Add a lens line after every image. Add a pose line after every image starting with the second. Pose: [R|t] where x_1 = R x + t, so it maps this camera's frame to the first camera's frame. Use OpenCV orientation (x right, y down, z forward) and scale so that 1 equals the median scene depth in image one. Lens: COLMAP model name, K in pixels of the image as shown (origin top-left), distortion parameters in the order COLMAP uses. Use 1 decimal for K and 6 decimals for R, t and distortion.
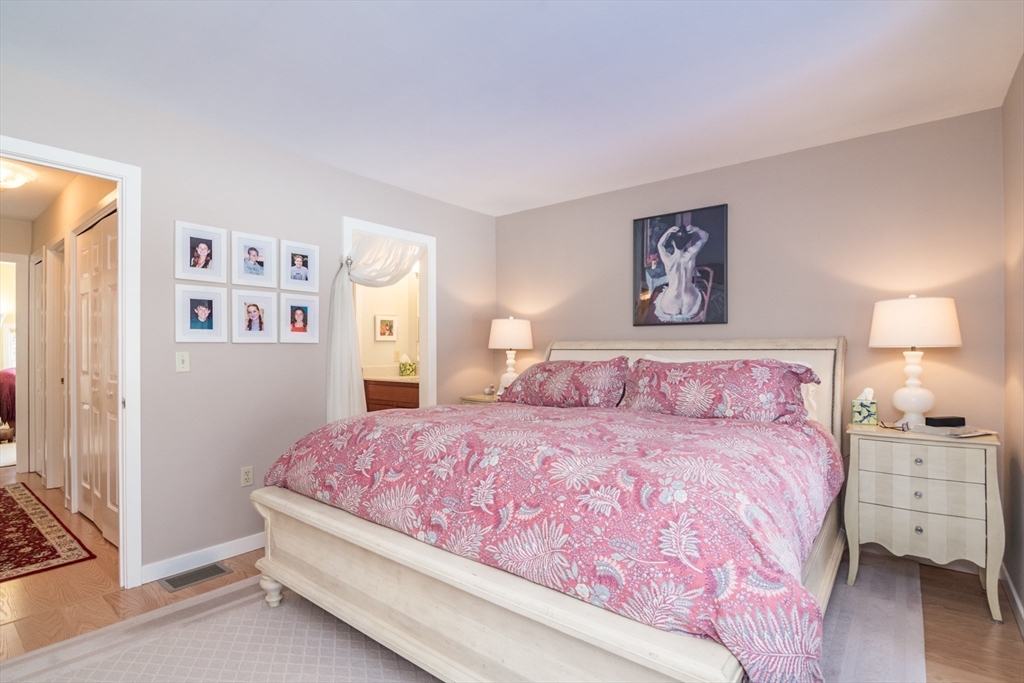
lens RADIAL K [[502.6, 0, 506.7], [0, 502.6, 345.1], [0, 0, 1]] dist [-0.012263, -0.000222]
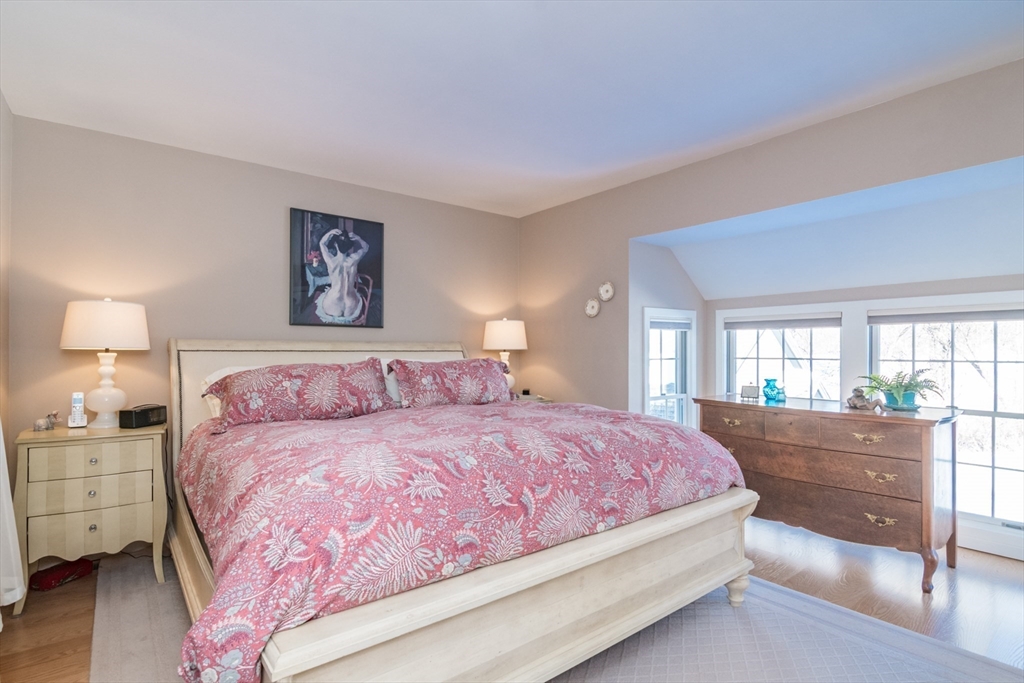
lens RADIAL K [[502.6, 0, 506.7], [0, 502.6, 345.1], [0, 0, 1]] dist [-0.012263, -0.000222]
pose [[0.220959, 0.011880, 0.975211, -0.588624], [-0.009148, 0.999907, -0.010108, 0.004488], [-0.975240, -0.006688, 0.221048, 0.453664]]
